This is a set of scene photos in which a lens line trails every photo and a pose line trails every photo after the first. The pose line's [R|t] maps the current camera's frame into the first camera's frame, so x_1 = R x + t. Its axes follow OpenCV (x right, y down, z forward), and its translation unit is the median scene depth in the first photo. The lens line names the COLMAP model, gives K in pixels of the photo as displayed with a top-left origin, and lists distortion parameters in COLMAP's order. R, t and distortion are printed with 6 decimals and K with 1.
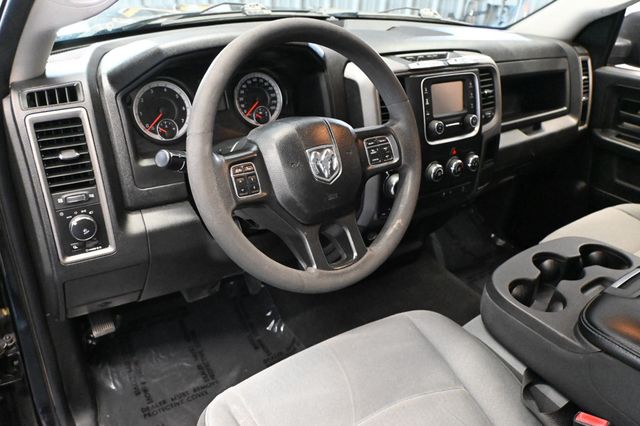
lens RADIAL K [[506.8, 0, 320.0], [0, 506.8, 213.0], [0, 0, 1]] dist [-0.009072, -0.004508]
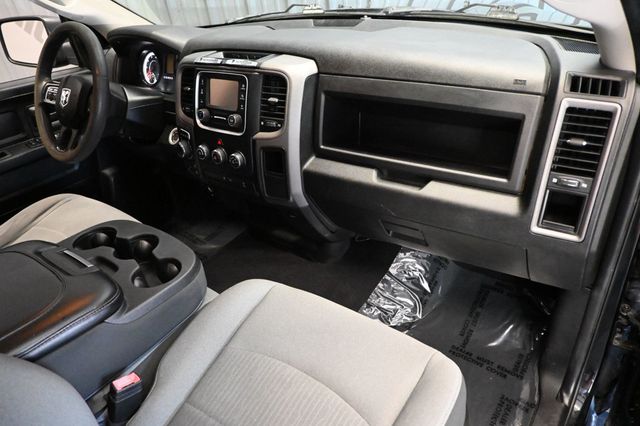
lens RADIAL K [[440.3, 0, 319.5], [0, 440.3, 228.2], [0, 0, 1]] dist [-0.005062, -0.001555]
pose [[0.267826, 0.428967, -0.862703, 0.836595], [-0.346131, 0.878476, 0.329354, -0.235537], [0.899146, 0.210399, 0.383757, 0.577242]]
